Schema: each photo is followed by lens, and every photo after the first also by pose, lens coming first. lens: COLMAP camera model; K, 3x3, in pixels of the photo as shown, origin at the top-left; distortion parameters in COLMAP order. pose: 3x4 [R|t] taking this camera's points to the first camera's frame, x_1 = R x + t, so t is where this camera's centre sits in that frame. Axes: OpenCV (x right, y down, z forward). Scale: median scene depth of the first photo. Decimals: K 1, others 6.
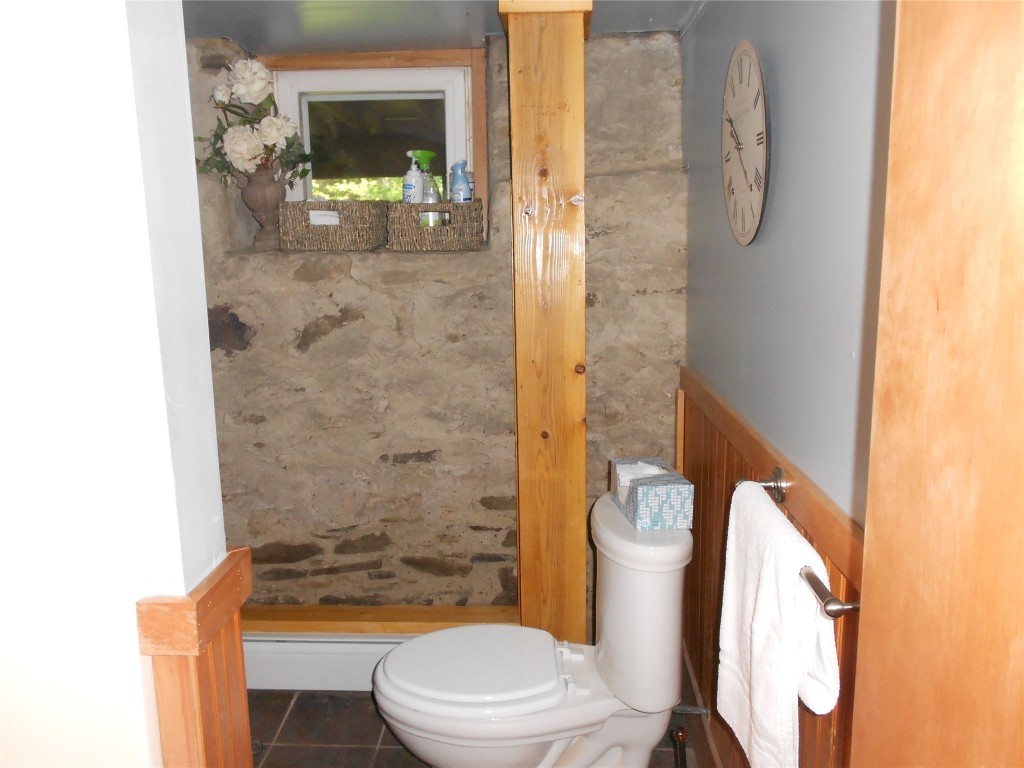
lens RADIAL K [[796.3, 0, 512.6], [0, 796.3, 383.5], [0, 0, 1]] dist [0.014434, -0.010767]
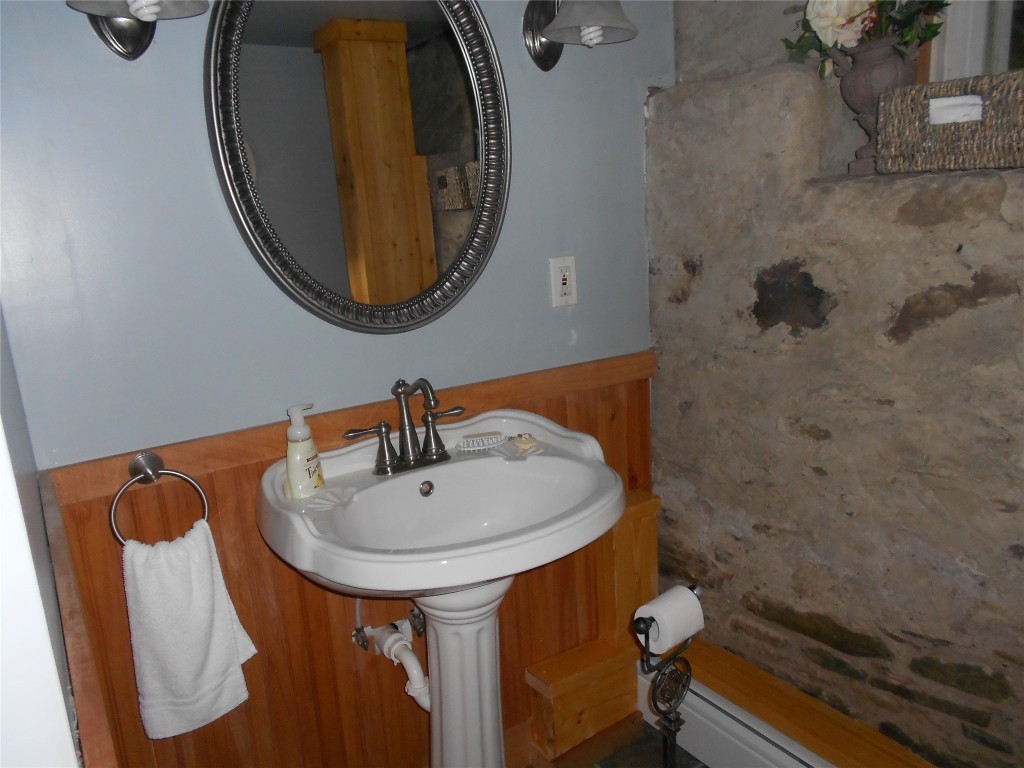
lens RADIAL K [[796.3, 0, 513.1], [0, 796.3, 390.2], [0, 0, 1]] dist [0.014434, -0.010767]
pose [[0.586000, 0.168112, -0.792681, 0.053781], [-0.089977, 0.985692, 0.142529, -0.063527], [0.805300, -0.012199, 0.592742, 0.397680]]
